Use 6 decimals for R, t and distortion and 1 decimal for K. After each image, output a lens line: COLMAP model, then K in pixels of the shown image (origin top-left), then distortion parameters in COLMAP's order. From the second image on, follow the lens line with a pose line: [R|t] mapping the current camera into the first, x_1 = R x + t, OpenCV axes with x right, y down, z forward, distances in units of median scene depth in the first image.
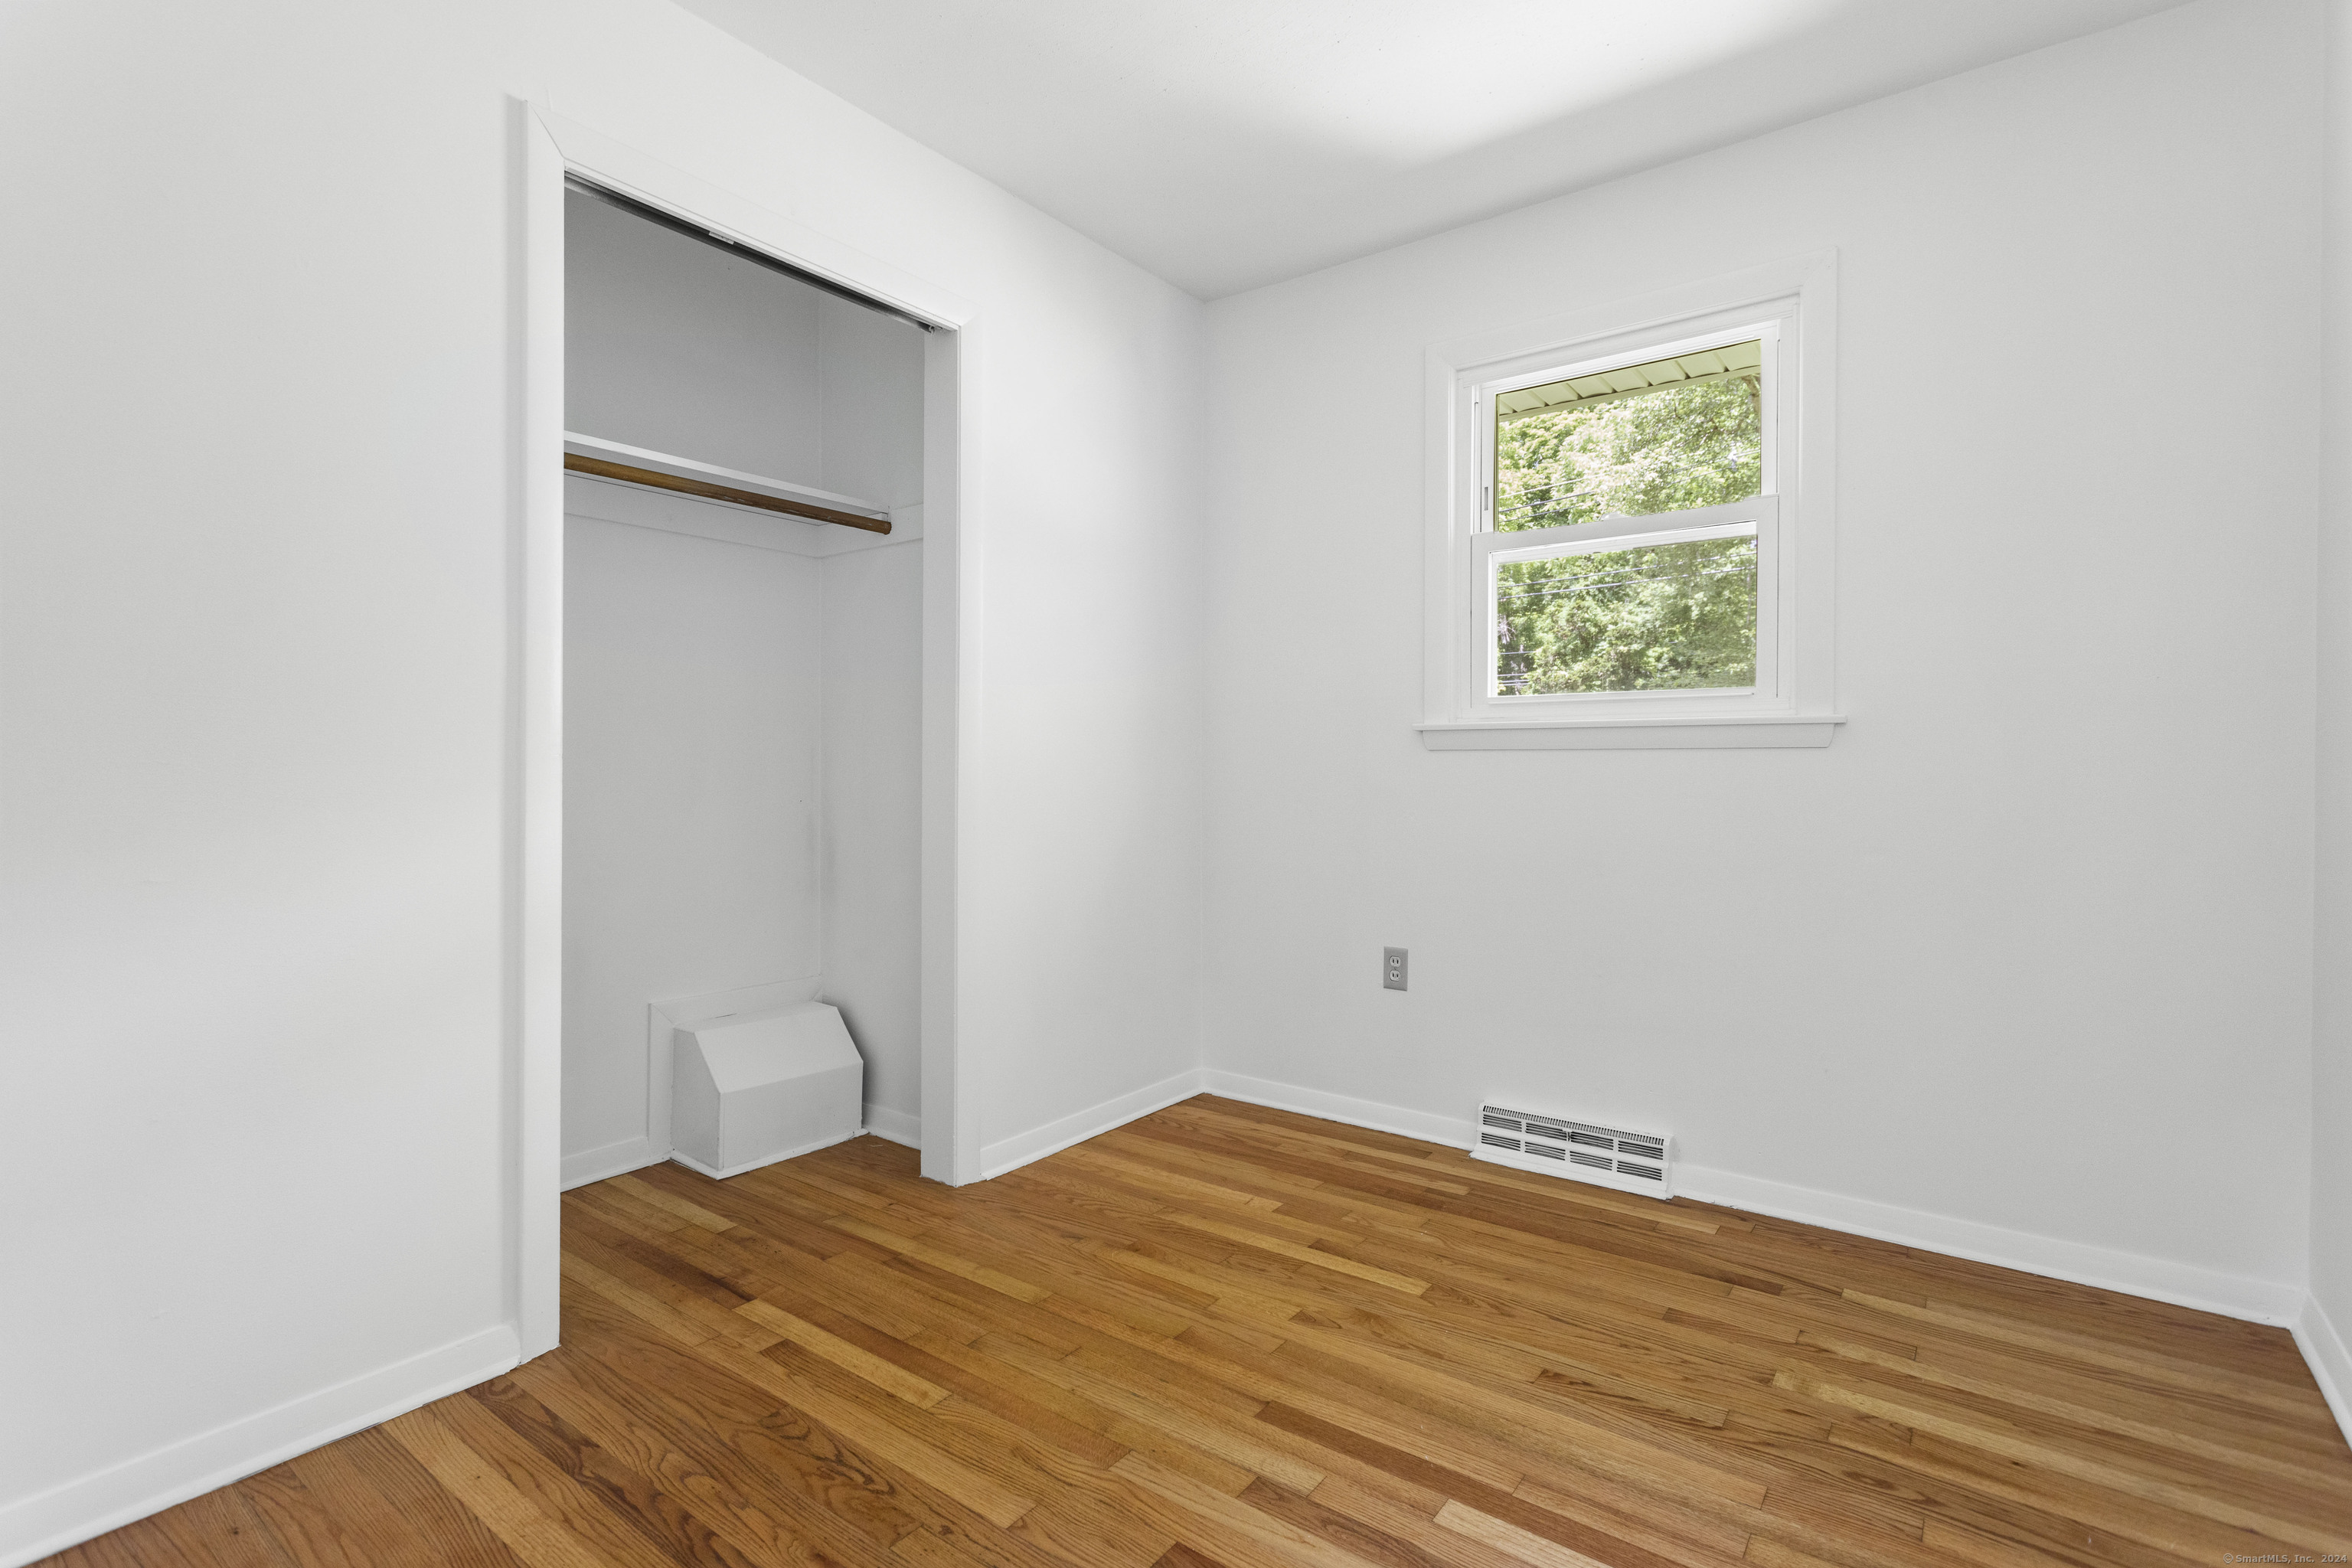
lens RADIAL K [[1125.6, 0, 1173.7], [0, 1125.6, 778.3], [0, 0, 1]] dist [-0.002348, -0.000431]
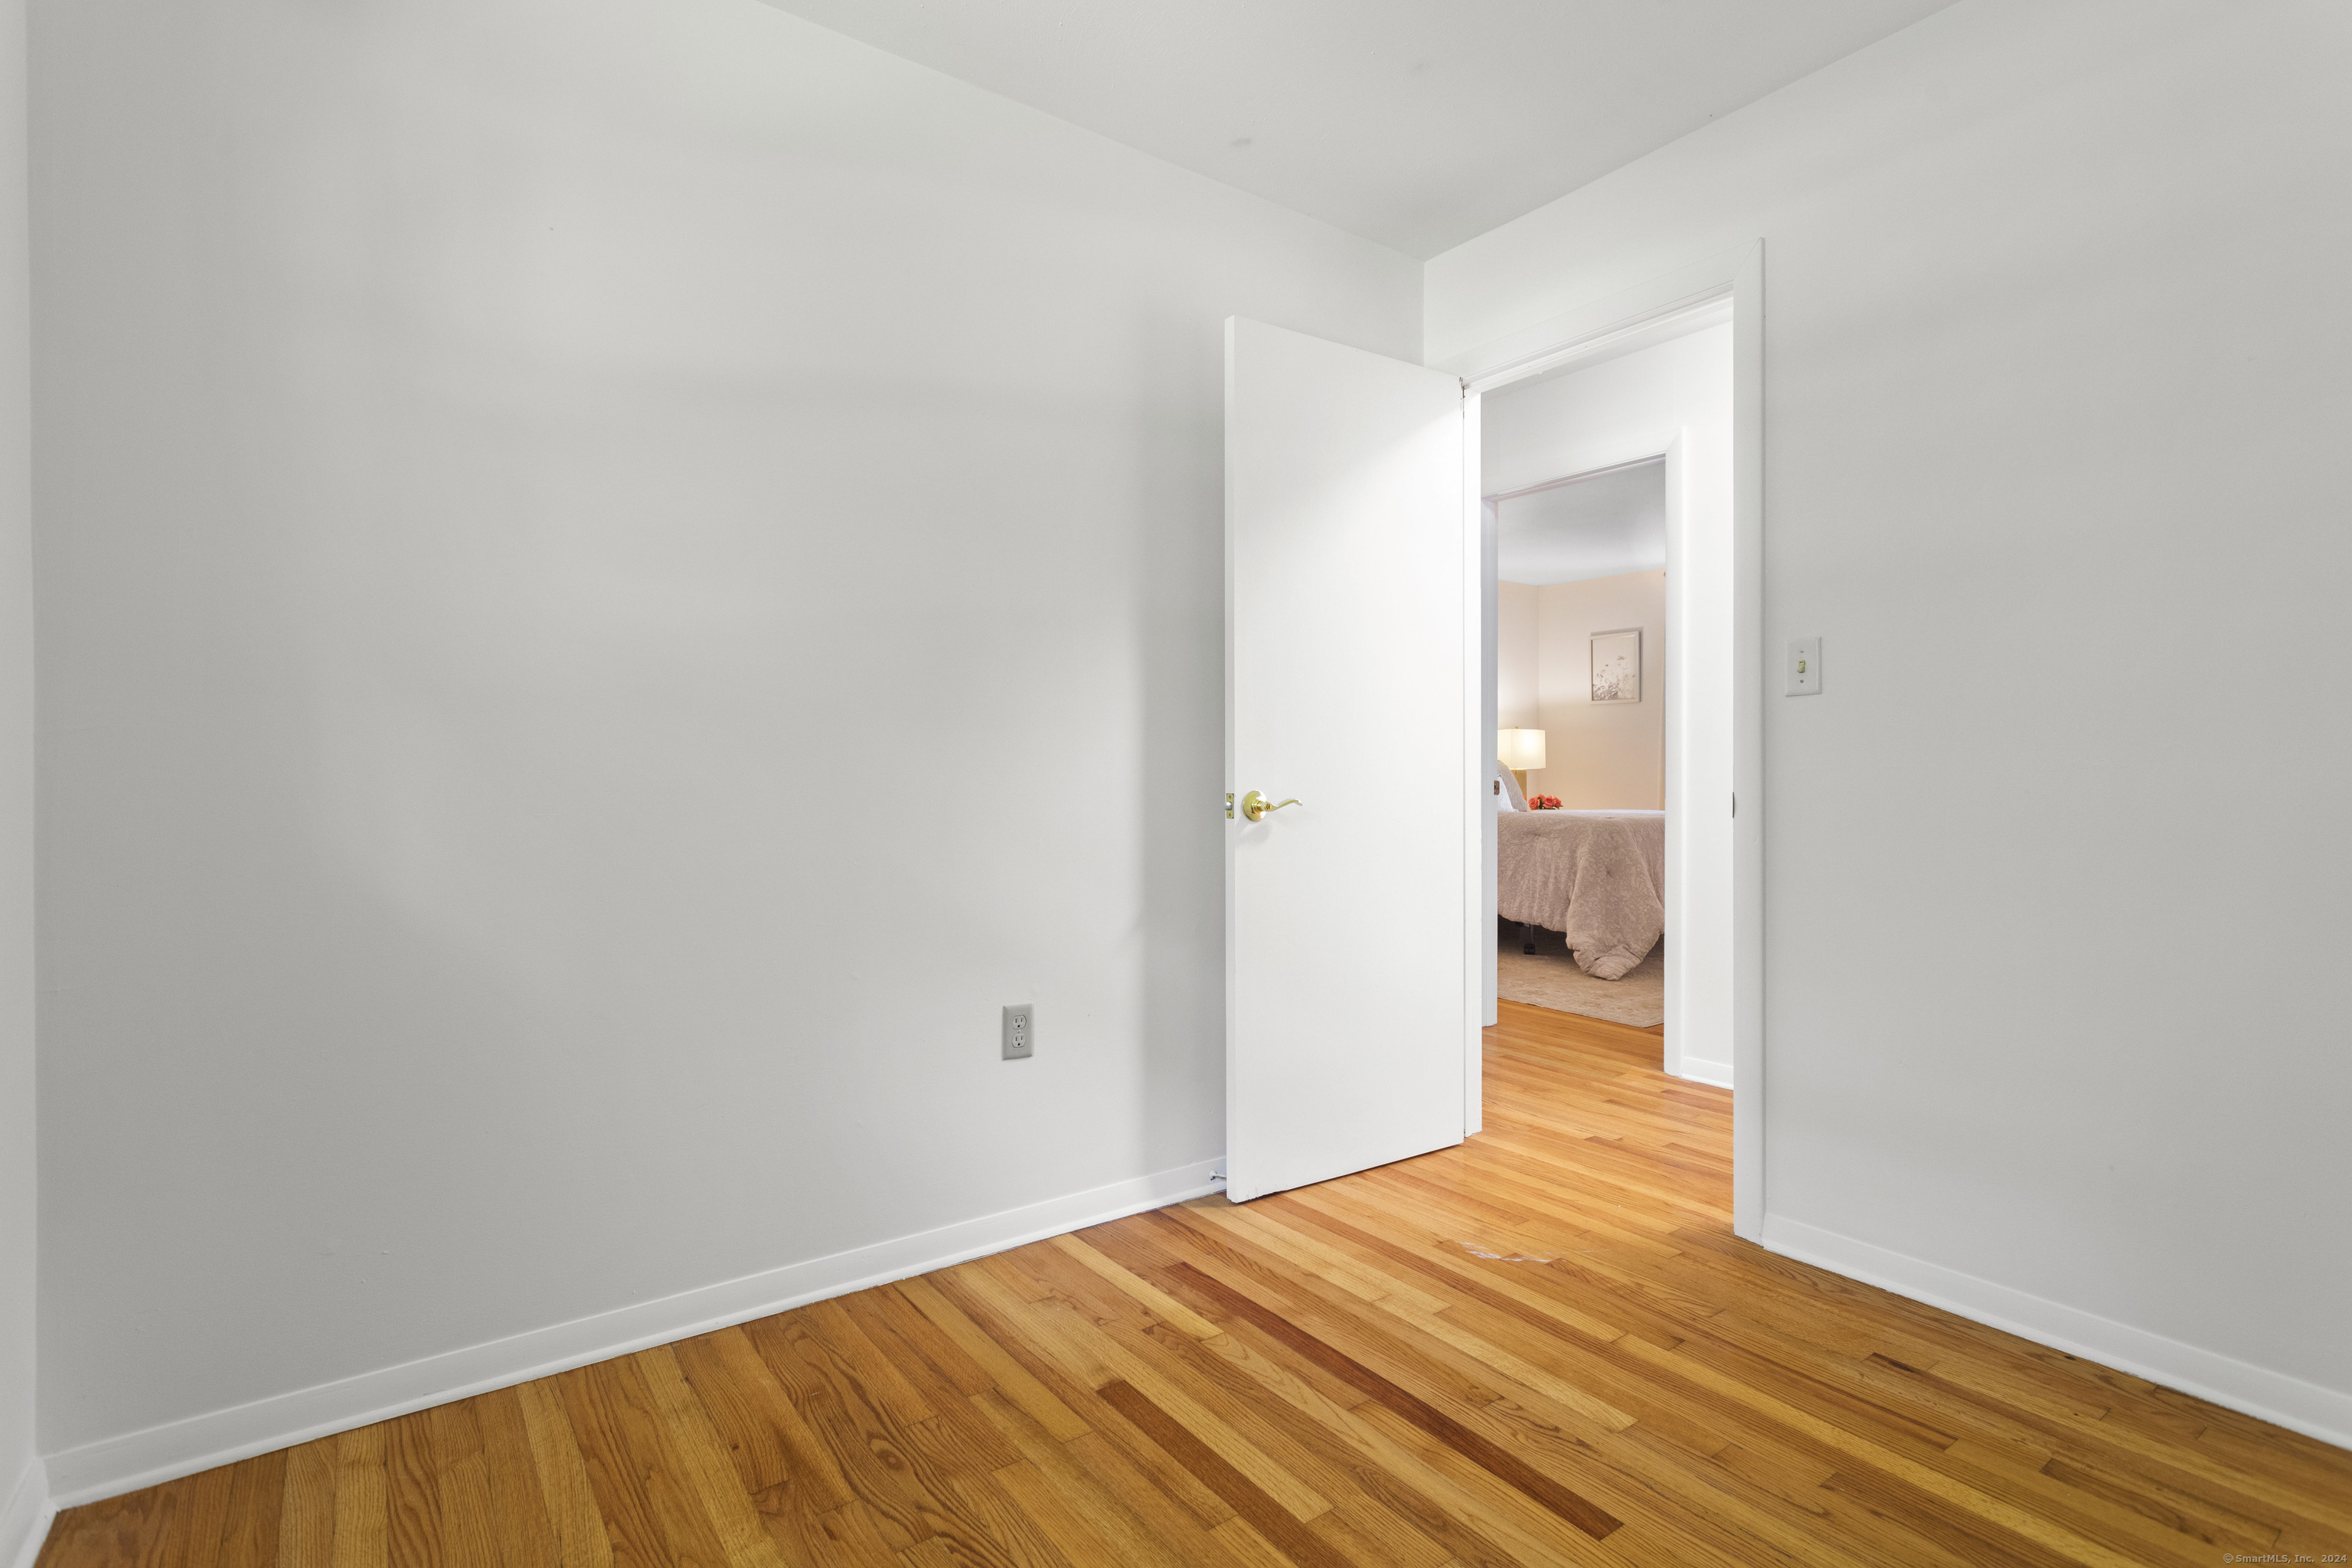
lens RADIAL K [[1125.6, 0, 1175.8], [0, 1125.6, 779.1], [0, 0, 1]] dist [-0.002348, -0.000431]
pose [[-0.954958, -0.001302, 0.296737, 0.063163], [0.001347, 0.999961, 0.008723, -0.009999], [-0.296737, 0.008730, -0.954919, 1.910582]]
